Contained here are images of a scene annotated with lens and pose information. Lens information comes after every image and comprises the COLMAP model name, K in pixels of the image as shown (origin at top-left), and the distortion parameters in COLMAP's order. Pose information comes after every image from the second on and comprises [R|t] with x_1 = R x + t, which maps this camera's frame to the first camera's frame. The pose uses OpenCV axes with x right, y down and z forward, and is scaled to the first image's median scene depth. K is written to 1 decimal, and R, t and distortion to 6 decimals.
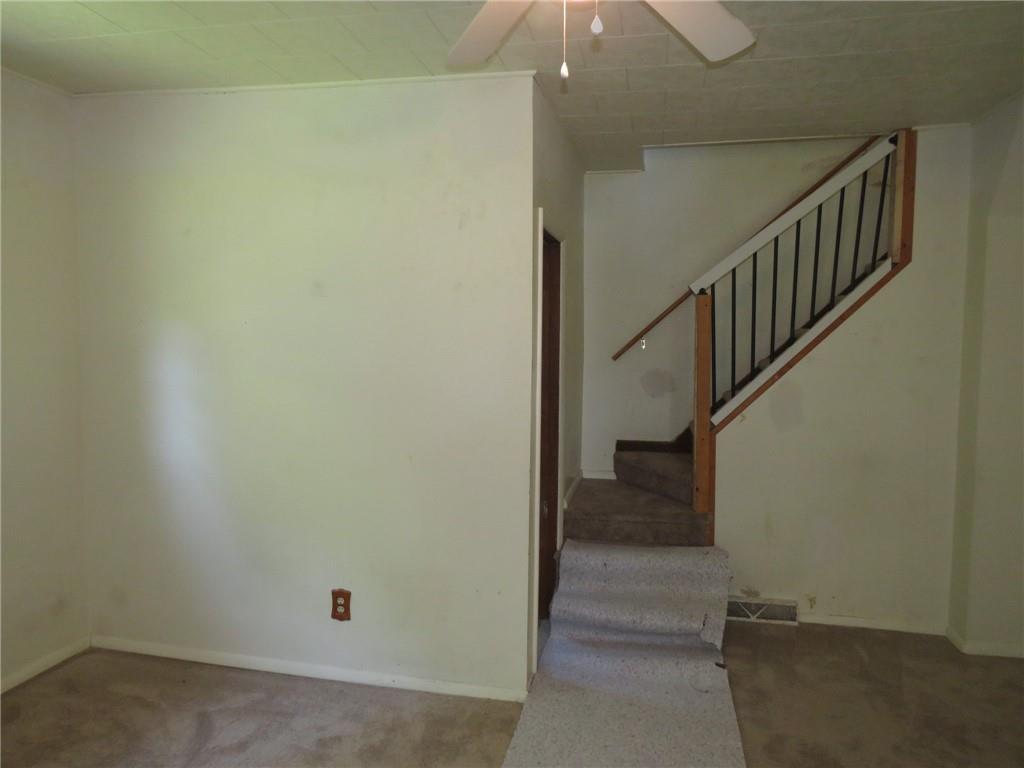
lens RADIAL K [[717.6, 0, 511.4], [0, 717.6, 379.3], [0, 0, 1]] dist [-0.031849, 0.008043]
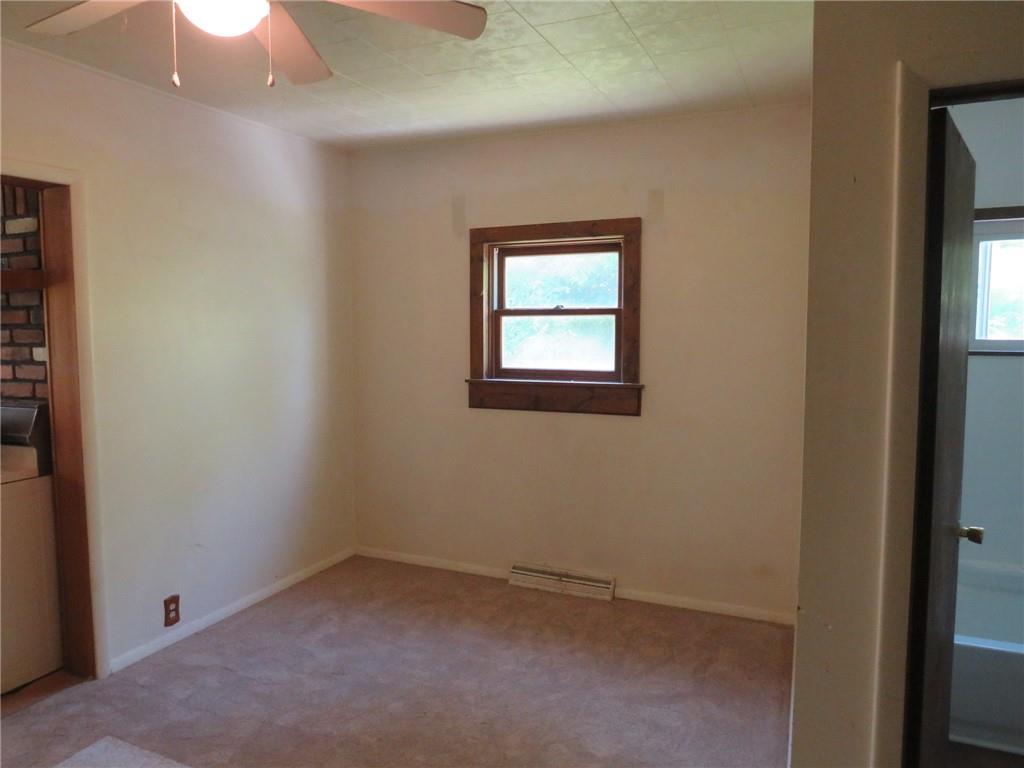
lens RADIAL K [[717.6, 0, 516.9], [0, 717.6, 380.7], [0, 0, 1]] dist [-0.031849, 0.008043]
pose [[-0.201572, 0.068381, -0.977084, 0.542353], [-0.064481, 0.994470, 0.082900, -0.048930], [0.977349, 0.079714, -0.196048, 0.833197]]
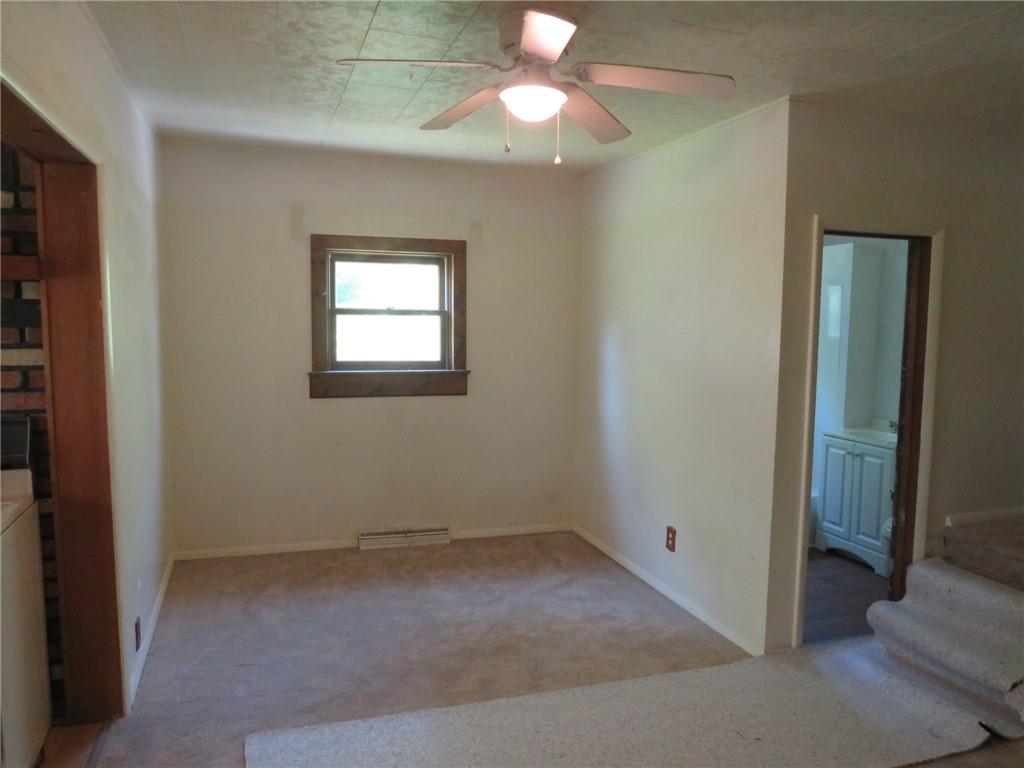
lens RADIAL K [[717.6, 0, 504.7], [0, 717.6, 377.1], [0, 0, 1]] dist [-0.031849, 0.008043]
pose [[0.511591, 0.068864, -0.856465, 0.700057], [-0.066609, 0.996962, 0.040373, -0.009191], [0.856643, 0.036394, 0.514624, 0.061580]]
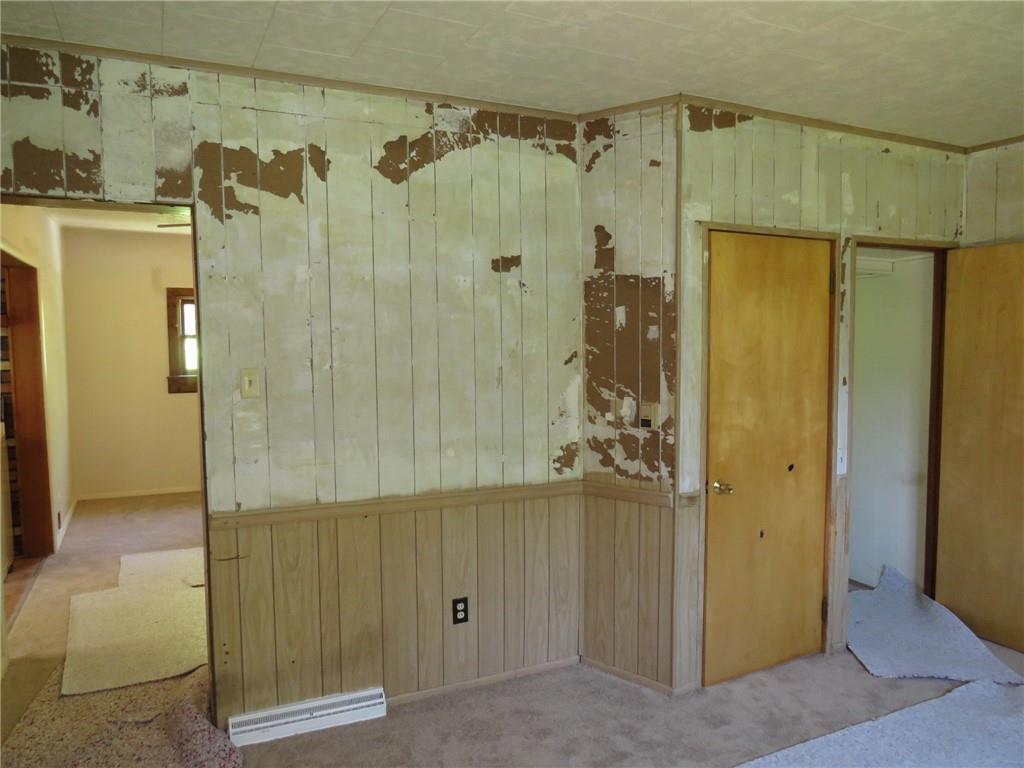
lens RADIAL K [[717.6, 0, 507.2], [0, 717.6, 379.2], [0, 0, 1]] dist [-0.031849, 0.008043]
pose [[0.617752, 0.039989, -0.785355, 1.683748], [-0.044047, 0.998898, 0.016216, -0.009404], [0.785138, 0.024576, 0.618833, -0.080064]]
